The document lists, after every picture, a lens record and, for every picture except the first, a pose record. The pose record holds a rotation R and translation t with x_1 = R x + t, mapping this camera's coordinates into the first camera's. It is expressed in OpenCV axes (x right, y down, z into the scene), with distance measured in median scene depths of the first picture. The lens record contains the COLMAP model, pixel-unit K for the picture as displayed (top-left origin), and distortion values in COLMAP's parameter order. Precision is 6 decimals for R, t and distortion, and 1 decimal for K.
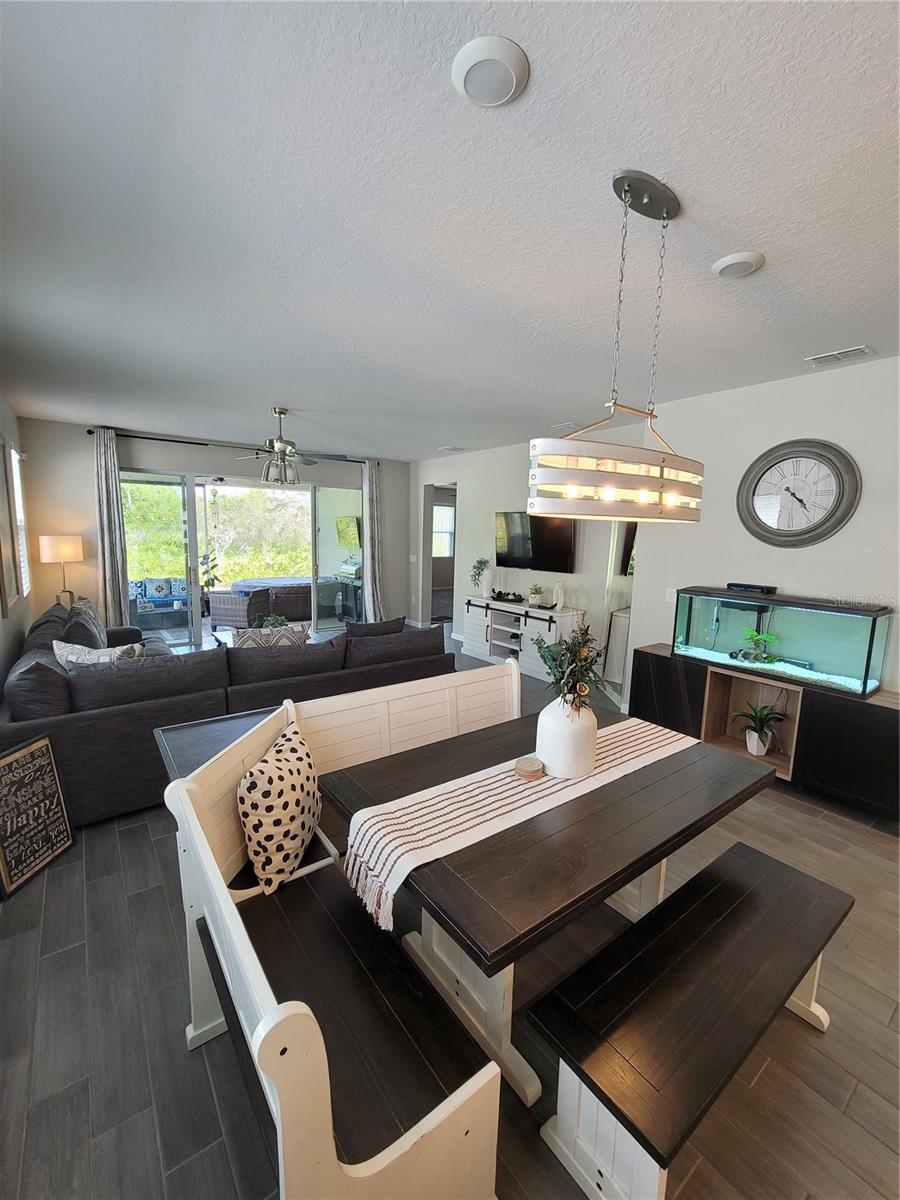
lens RADIAL K [[489.9, 0, 450.0], [0, 489.9, 600.0], [0, 0, 1]] dist [-0.001495, -0.000110]
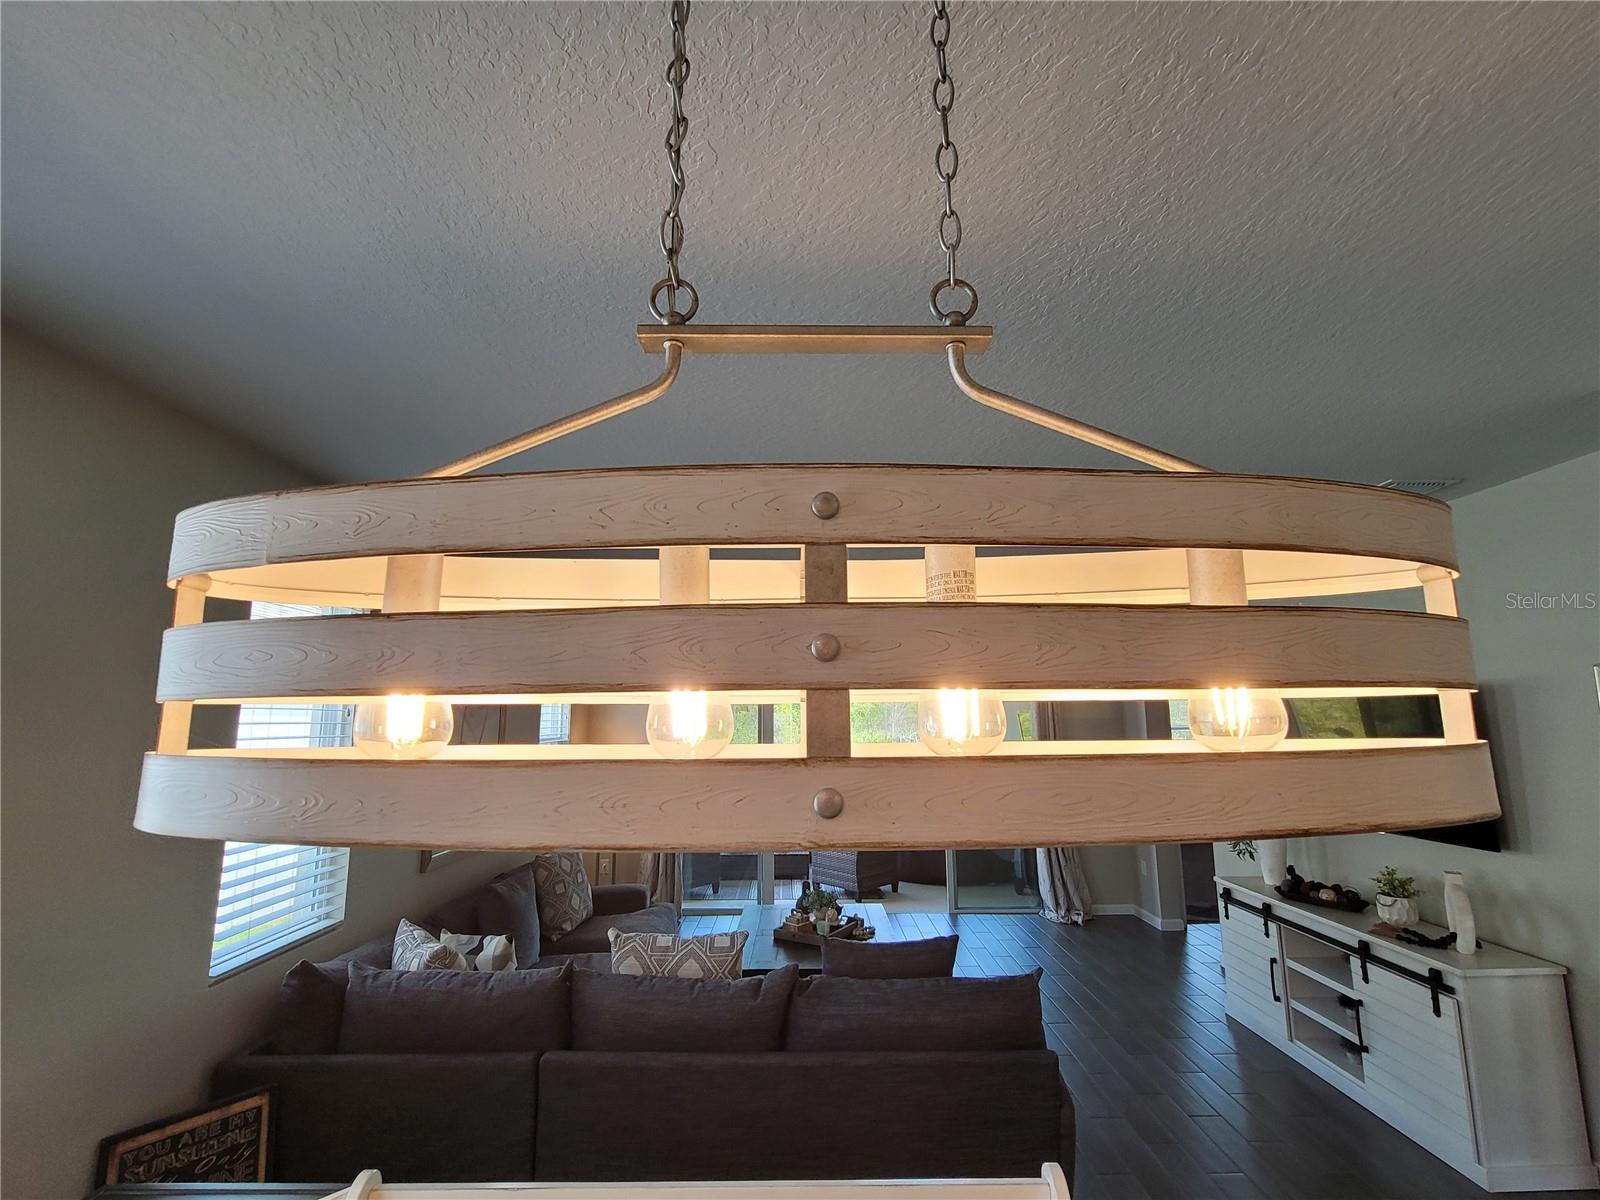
lens RADIAL K [[732.9, 0, 797.3], [0, 732.9, 615.5], [0, 0, 1]] dist [-0.002668, -0.000339]
pose [[0.809008, -0.106274, -0.578110, 0.155541], [-0.059620, 0.963612, -0.260573, -0.049579], [0.584766, 0.245272, 0.773234, 0.218204]]
